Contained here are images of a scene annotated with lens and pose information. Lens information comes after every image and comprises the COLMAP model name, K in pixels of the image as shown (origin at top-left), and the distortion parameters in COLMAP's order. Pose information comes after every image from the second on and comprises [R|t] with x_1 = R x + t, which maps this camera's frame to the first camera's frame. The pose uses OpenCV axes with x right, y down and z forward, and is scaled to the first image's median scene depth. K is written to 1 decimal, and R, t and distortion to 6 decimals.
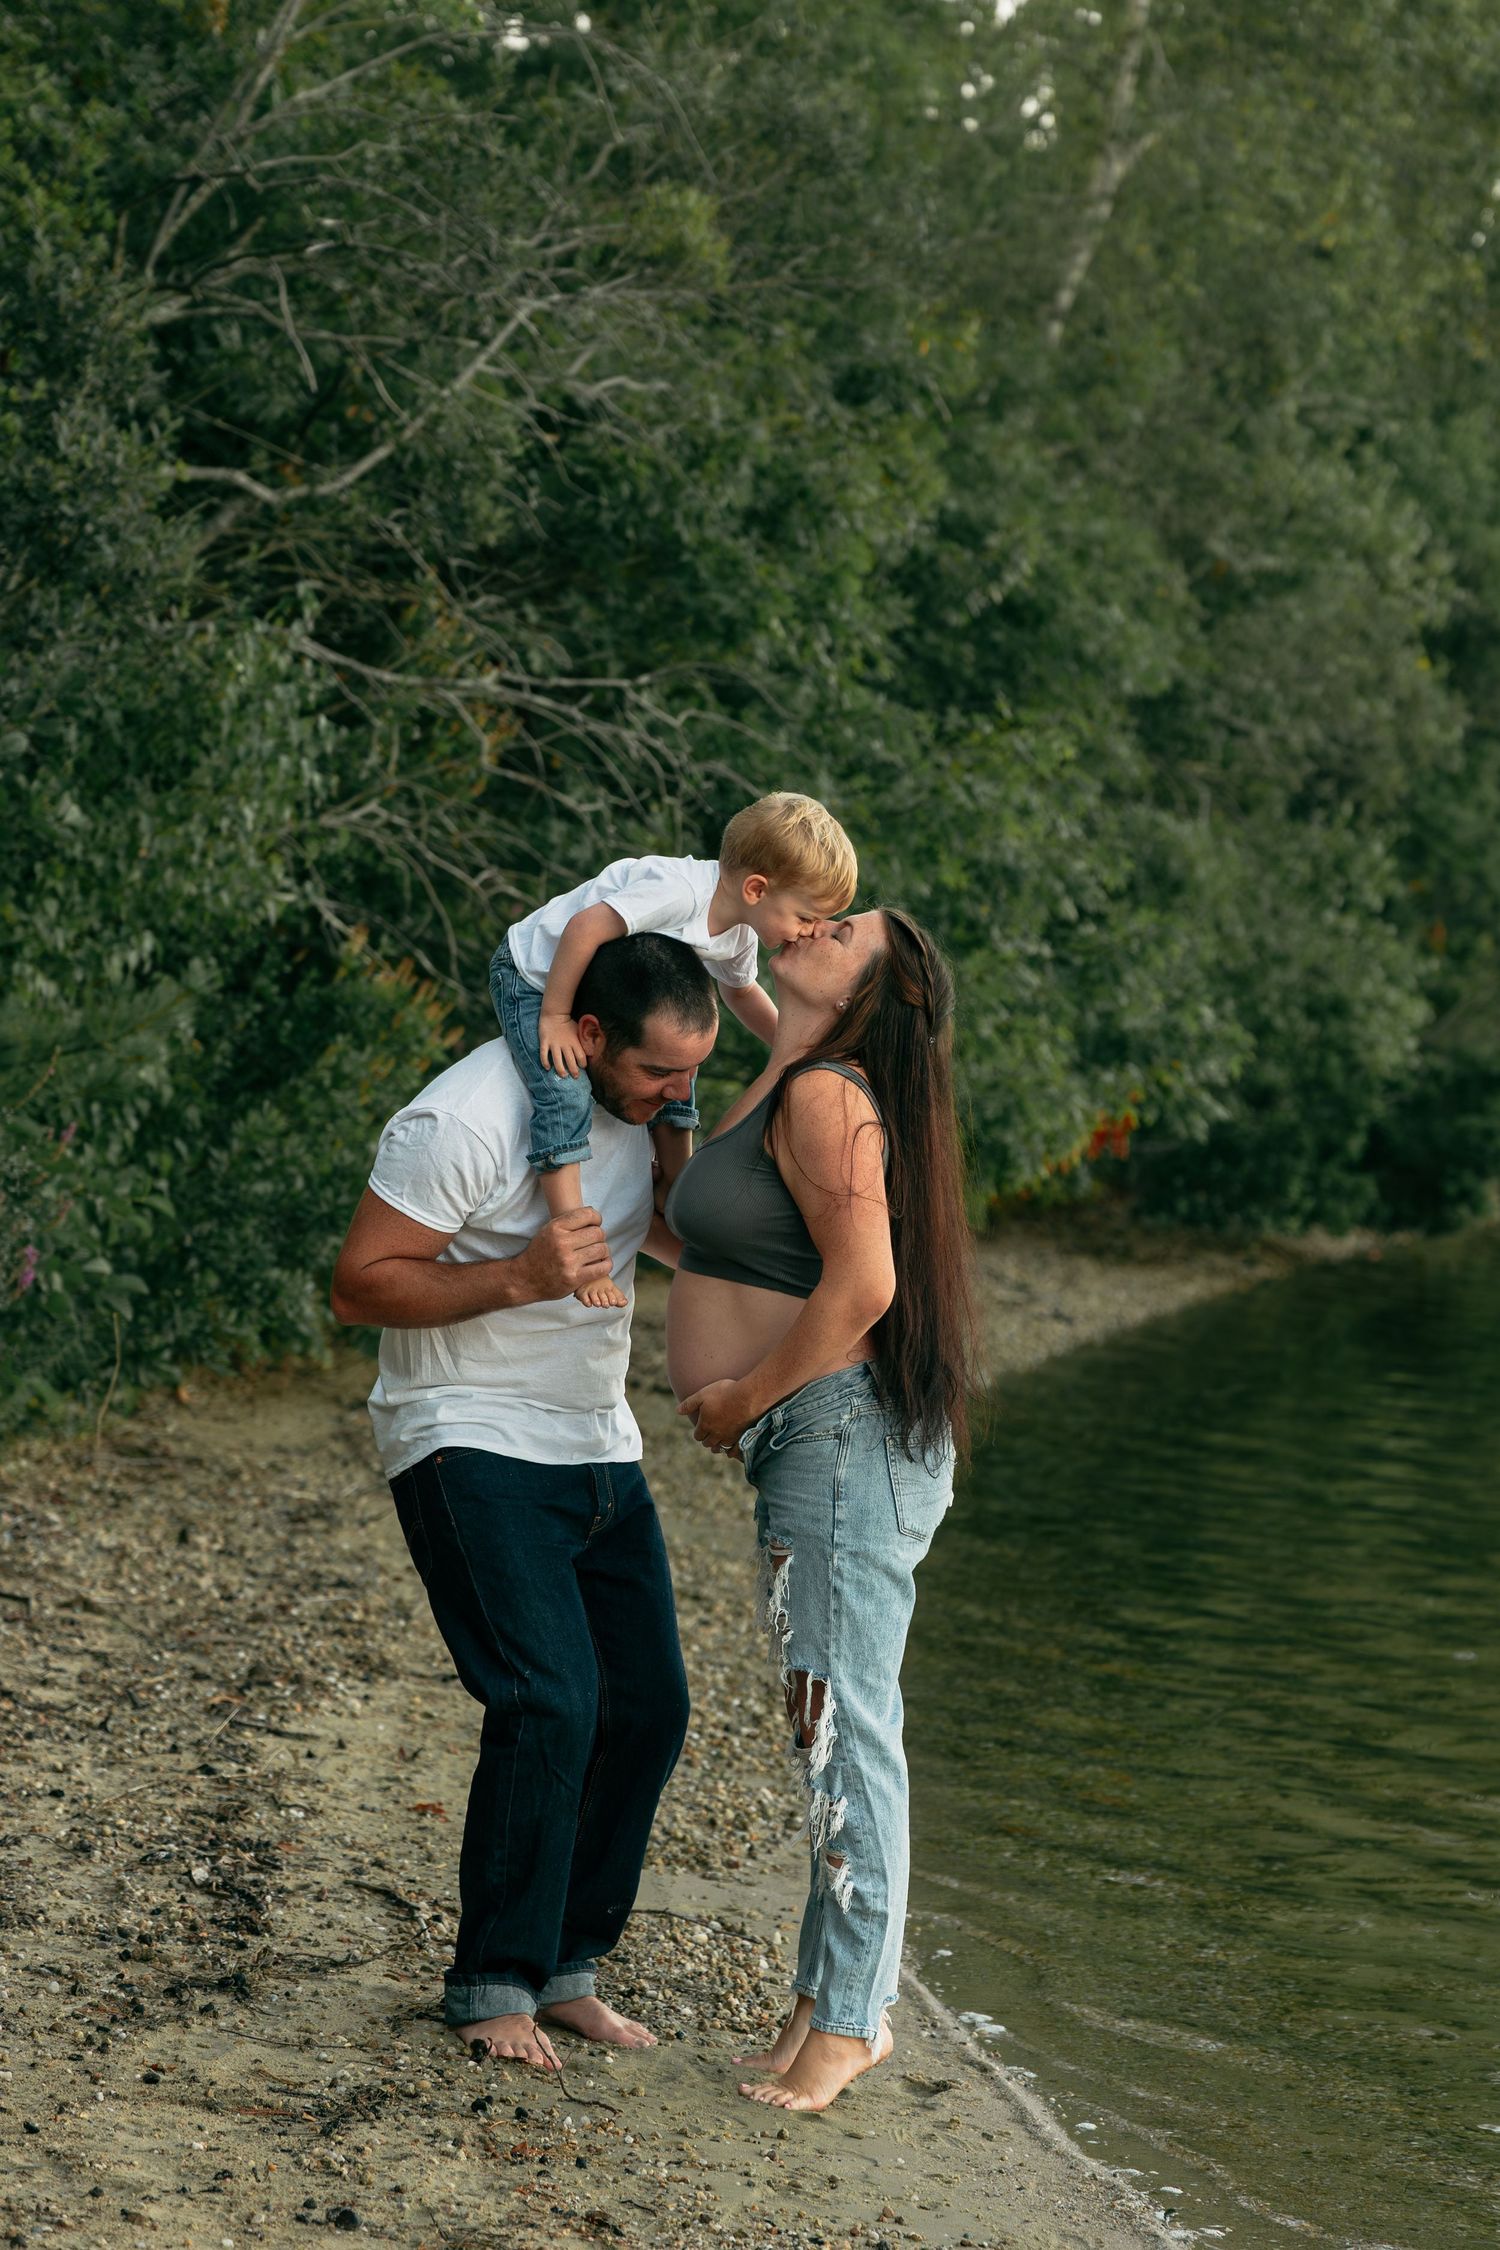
lens RADIAL K [[4517.8, 0, 750.0], [0, 4517.8, 1125.0], [0, 0, 1]] dist [-0.025618, -0.027854]
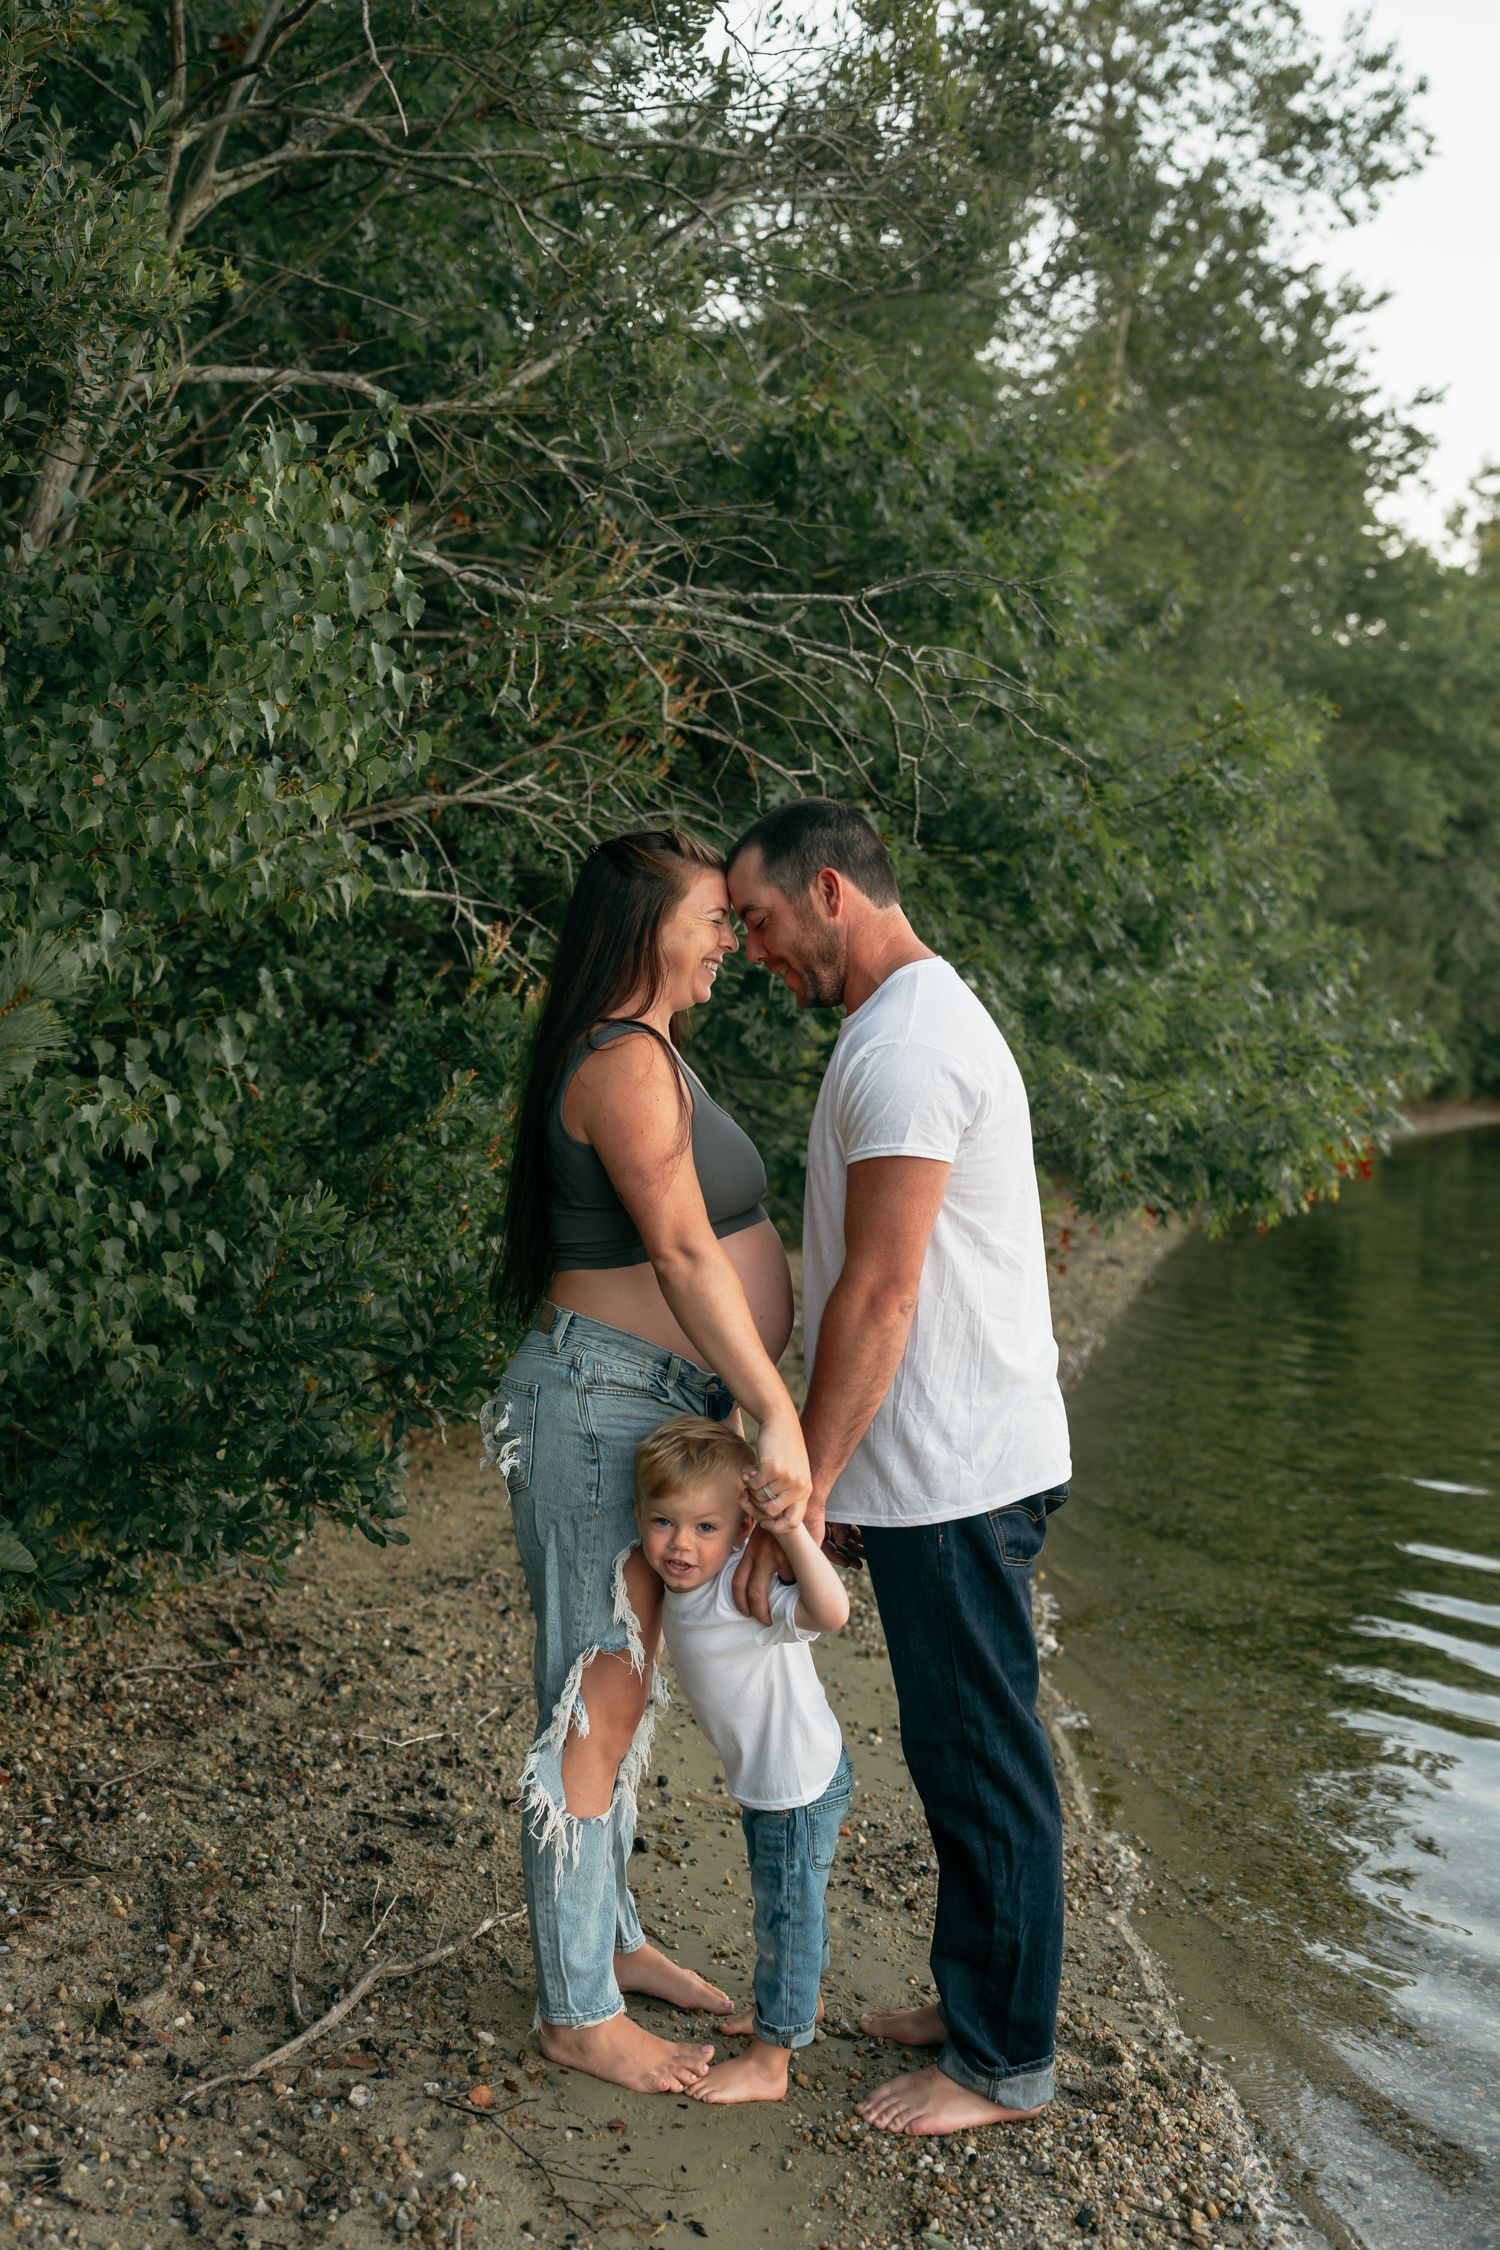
lens RADIAL K [[2258.2, 0, 750.0], [0, 2258.2, 1125.0], [0, 0, 1]] dist [0.001826, 0.000285]
pose [[0.999216, -0.015896, -0.036267, -0.031943], [0.016262, 0.999820, 0.009813, -0.013634], [0.036105, -0.010395, 0.999294, 0.619978]]
